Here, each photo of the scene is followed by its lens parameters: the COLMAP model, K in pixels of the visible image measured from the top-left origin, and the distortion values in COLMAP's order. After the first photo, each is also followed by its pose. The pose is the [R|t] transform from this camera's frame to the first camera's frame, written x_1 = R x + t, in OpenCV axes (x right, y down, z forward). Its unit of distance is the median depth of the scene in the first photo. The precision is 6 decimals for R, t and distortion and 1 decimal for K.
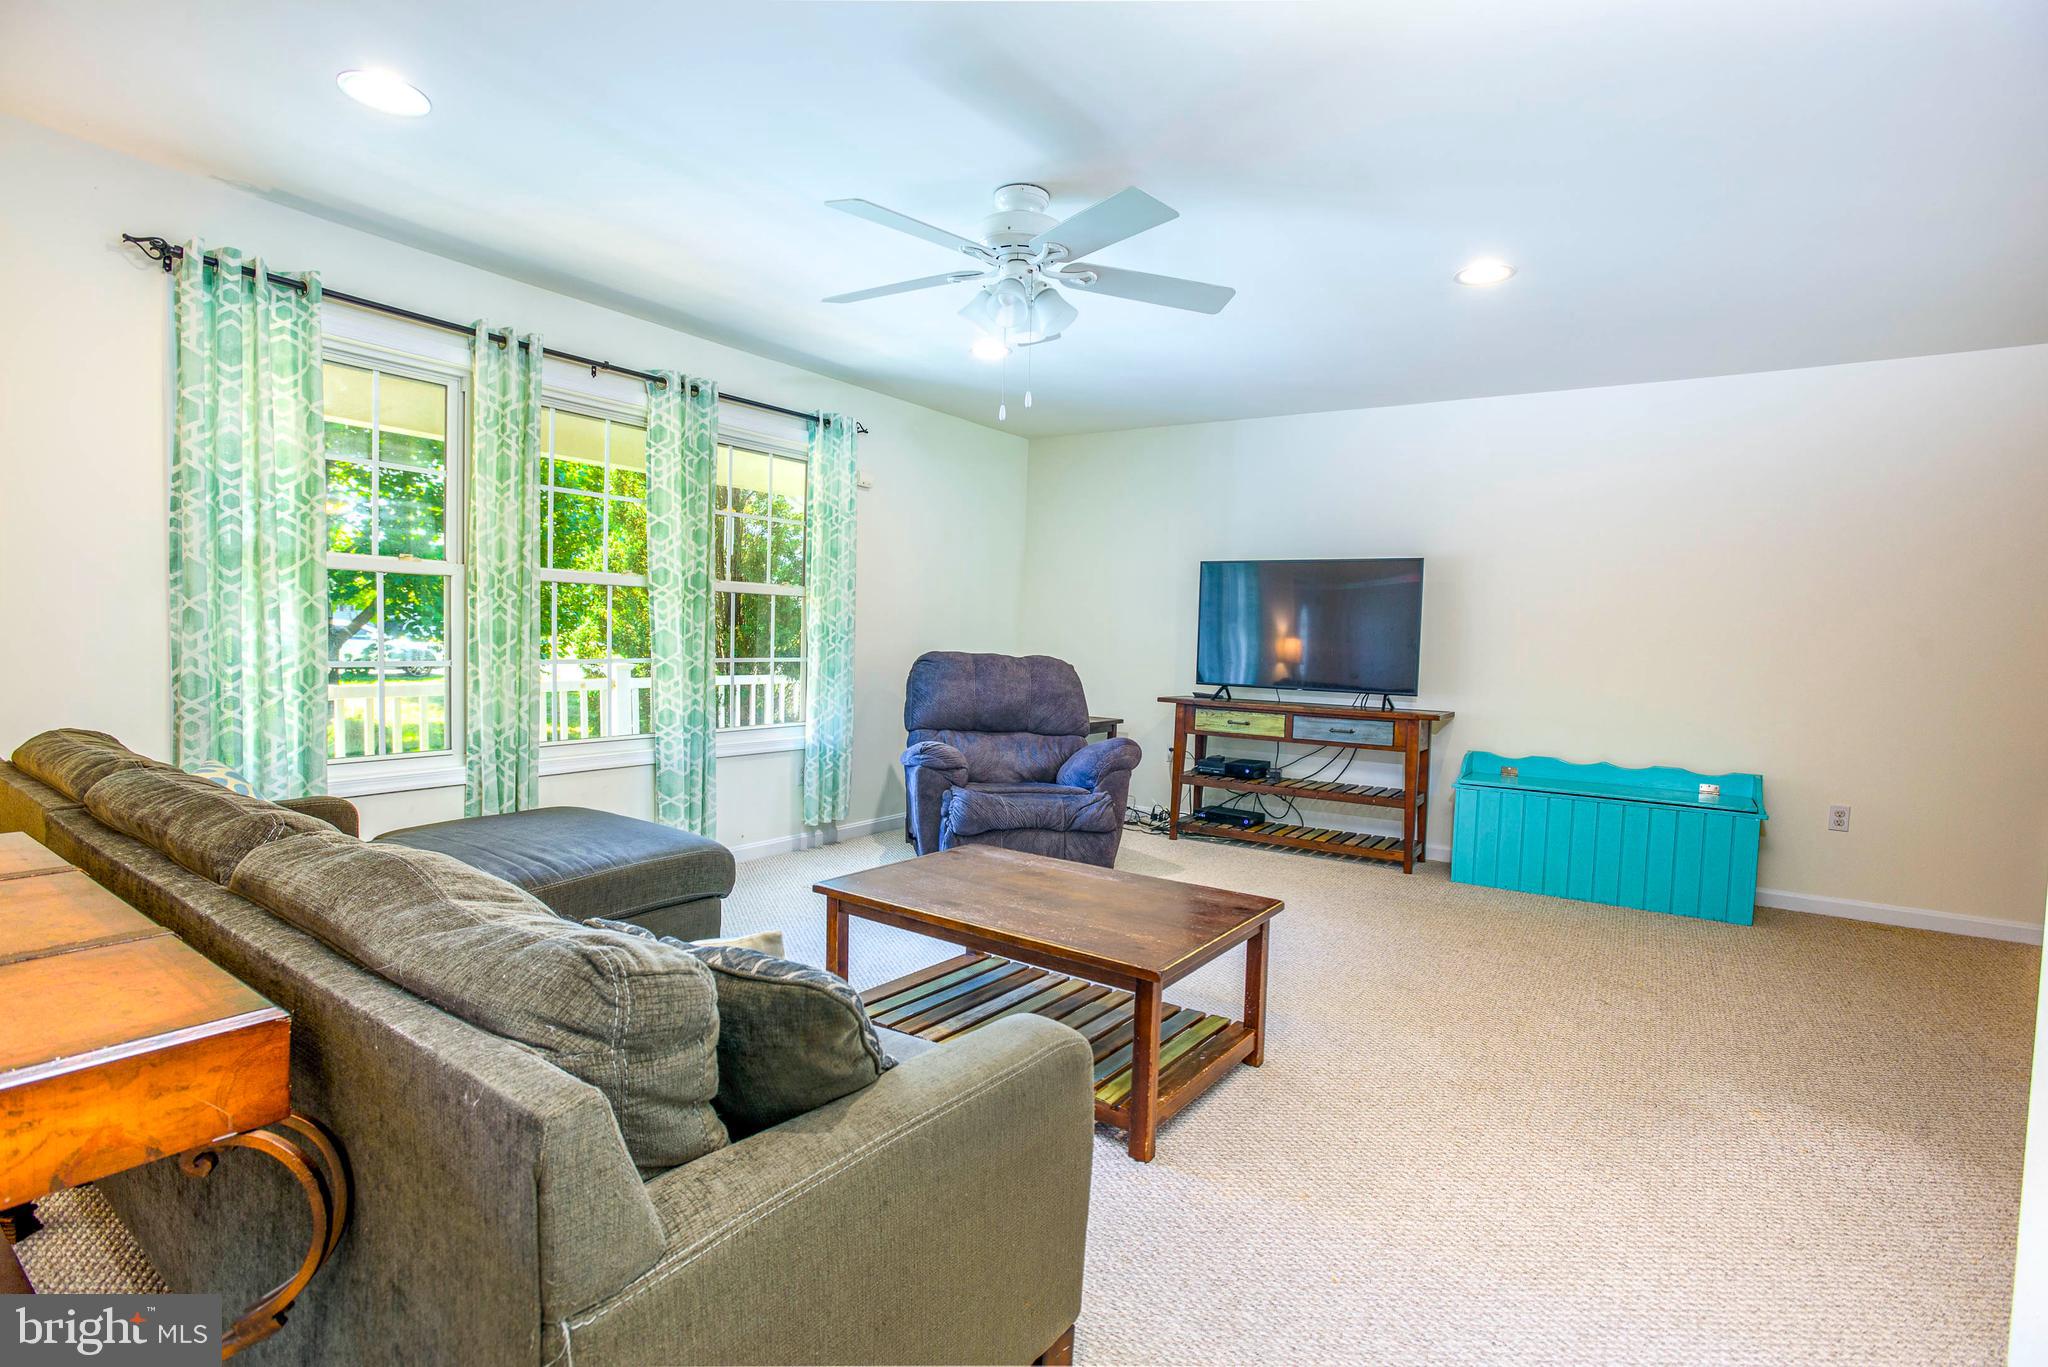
lens RADIAL K [[1006.0, 0, 1024.0], [0, 1006.0, 683.5], [0, 0, 1]] dist [-0.035312, 0.035620]
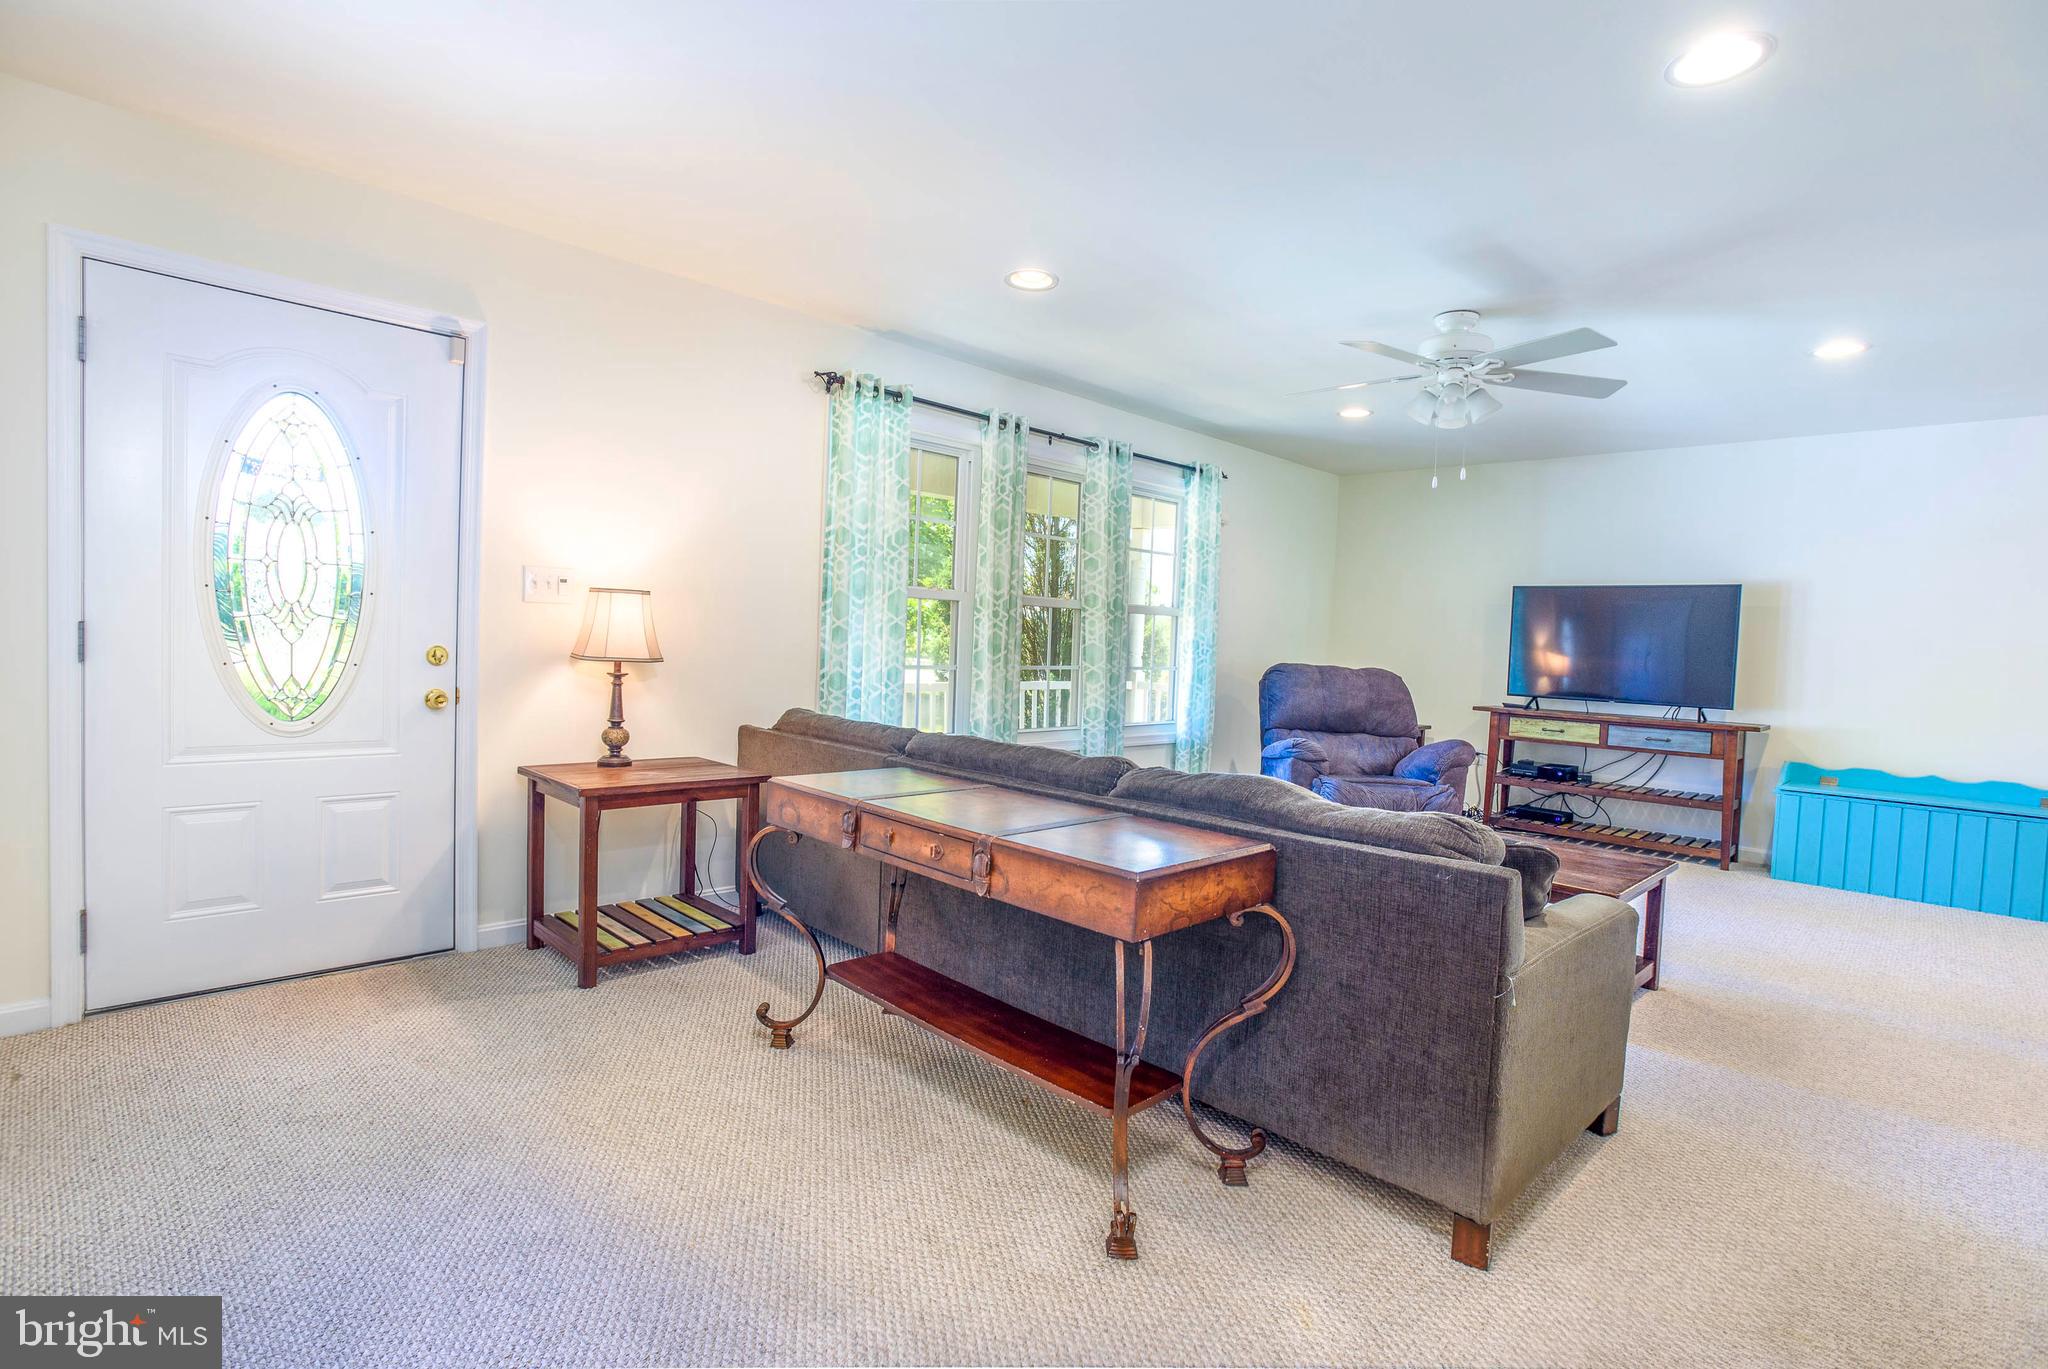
lens RADIAL K [[1000.0, 0, 1061.6], [0, 1000.0, 678.4], [0, 0, 1]] dist [0.002573, 0.000495]
pose [[0.987846, 0.016925, -0.154514, -0.171162], [-0.018994, 0.999748, -0.011924, 0.005392], [0.154273, 0.014714, 0.987919, -0.206544]]
